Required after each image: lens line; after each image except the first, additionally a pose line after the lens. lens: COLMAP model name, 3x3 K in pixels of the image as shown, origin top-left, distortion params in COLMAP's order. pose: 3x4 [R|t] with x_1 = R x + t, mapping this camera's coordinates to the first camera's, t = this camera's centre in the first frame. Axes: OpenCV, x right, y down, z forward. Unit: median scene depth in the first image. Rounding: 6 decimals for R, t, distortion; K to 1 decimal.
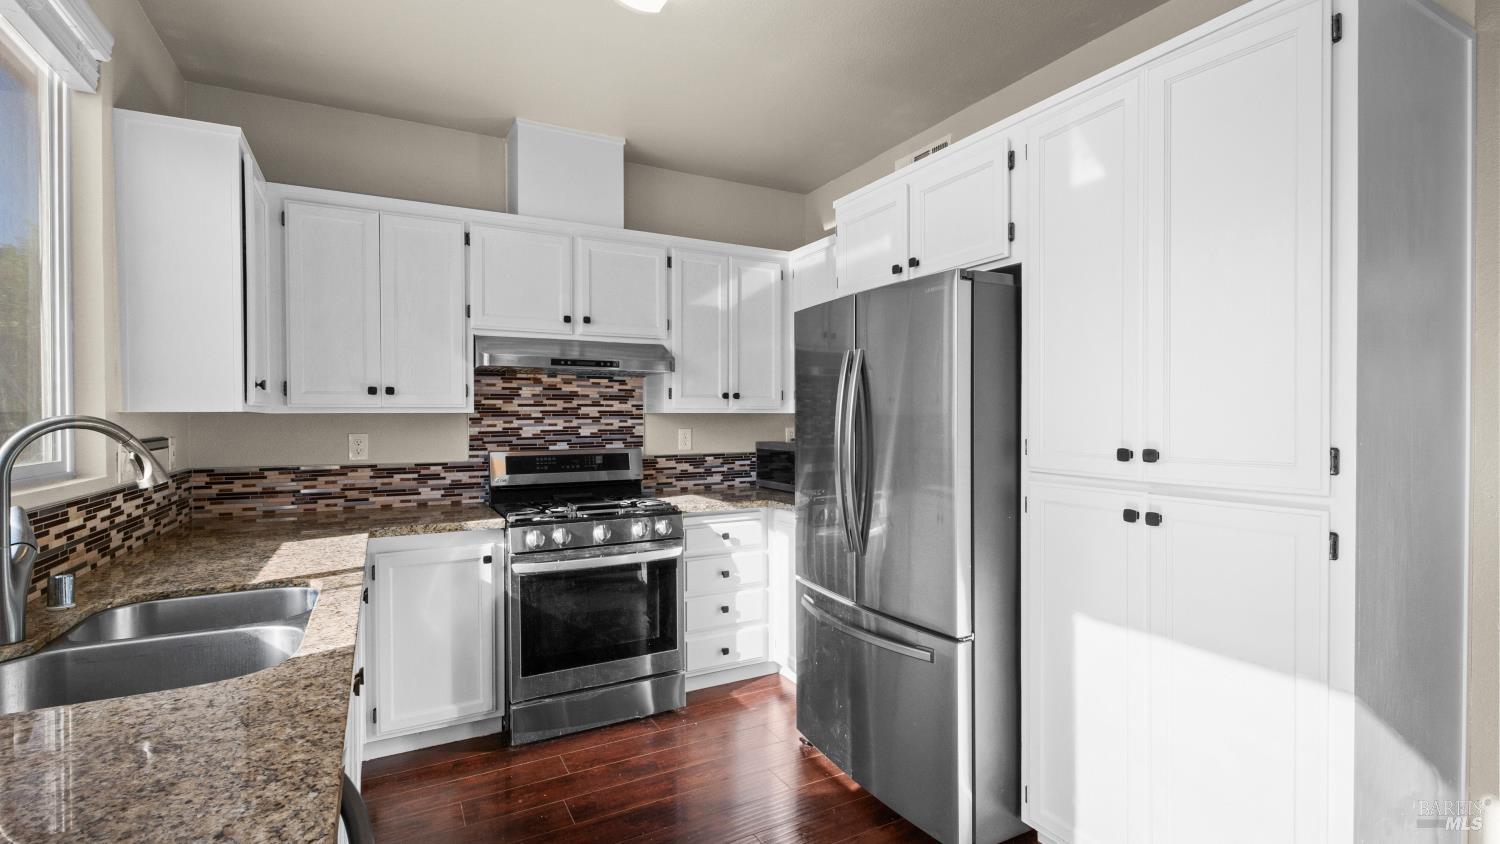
lens RADIAL K [[681.8, 0, 750.0], [0, 681.8, 422.0], [0, 0, 1]] dist [0.000392, -0.000253]
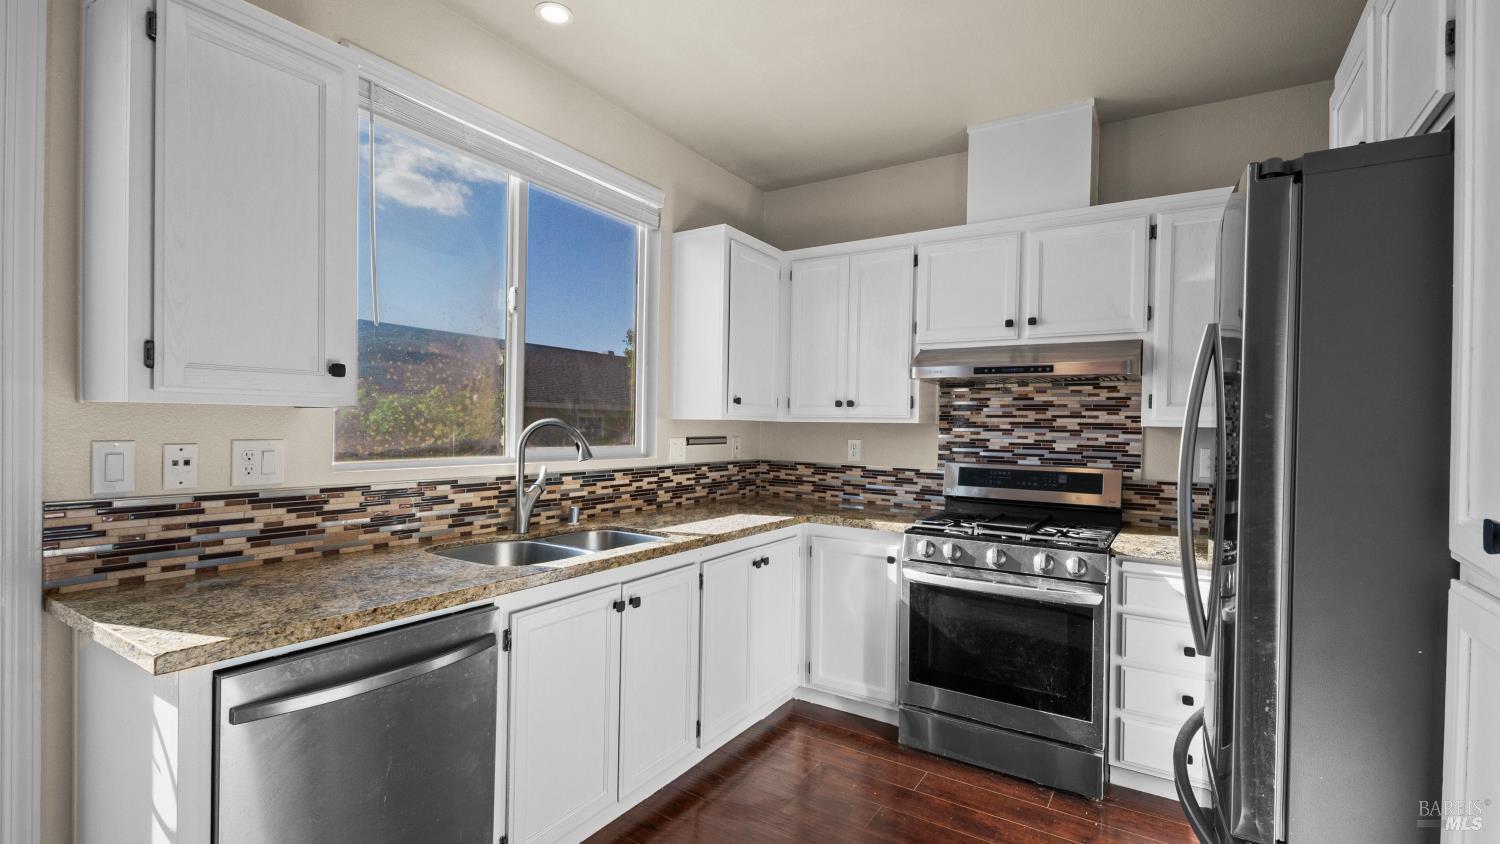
lens RADIAL K [[673.7, 0, 746.3], [0, 673.7, 431.3], [0, 0, 1]] dist [0.004908, -0.000189]
pose [[0.475136, 0.020155, -0.879681, 0.358288], [-0.025841, 0.999626, 0.008946, -0.002857], [0.879533, 0.018482, 0.475479, 0.242953]]
